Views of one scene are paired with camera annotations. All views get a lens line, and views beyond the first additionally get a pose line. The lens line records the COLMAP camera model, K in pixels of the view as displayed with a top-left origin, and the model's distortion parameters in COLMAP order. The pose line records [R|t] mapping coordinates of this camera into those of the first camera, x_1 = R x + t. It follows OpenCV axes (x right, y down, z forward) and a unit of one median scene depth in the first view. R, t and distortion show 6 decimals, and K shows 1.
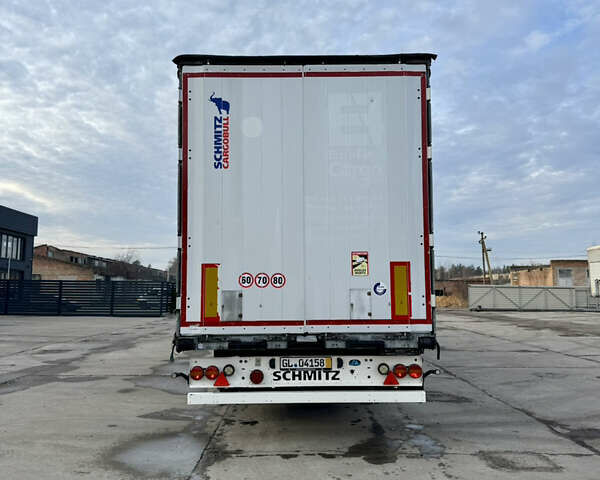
lens RADIAL K [[552.7, 0, 300.0], [0, 552.7, 240.0], [0, 0, 1]] dist [0.119567, -0.196274]
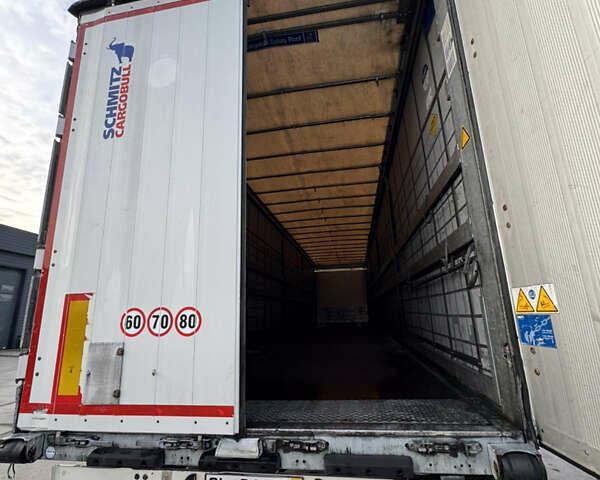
lens RADIAL K [[318.2, 0, 300.0], [0, 318.2, 240.0], [0, 0, 1]] dist [-0.004037, -0.000491]
pose [[0.986480, -0.065158, -0.150373, 0.110649], [0.042580, 0.987957, -0.148758, 0.045649], [0.158254, 0.140344, 0.977374, 0.701327]]
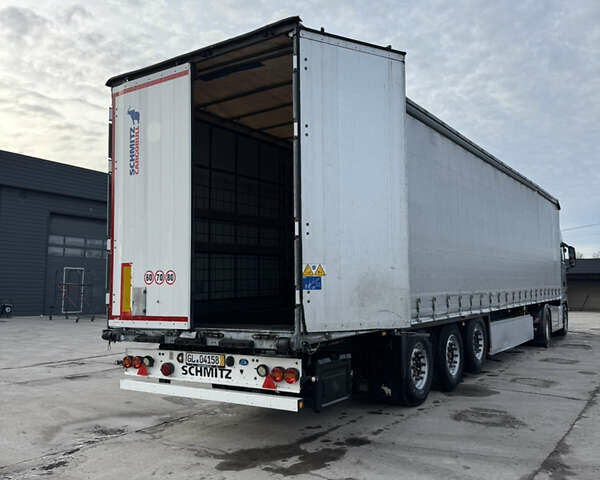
lens RADIAL K [[552.7, 0, 300.0], [0, 552.7, 240.0], [0, 0, 1]] dist [0.119567, -0.196274]
pose [[0.837978, -0.049762, -0.543431, 0.713979], [0.053426, 0.998531, -0.009052, 0.025441], [0.543083, -0.021447, 0.839405, 0.258756]]
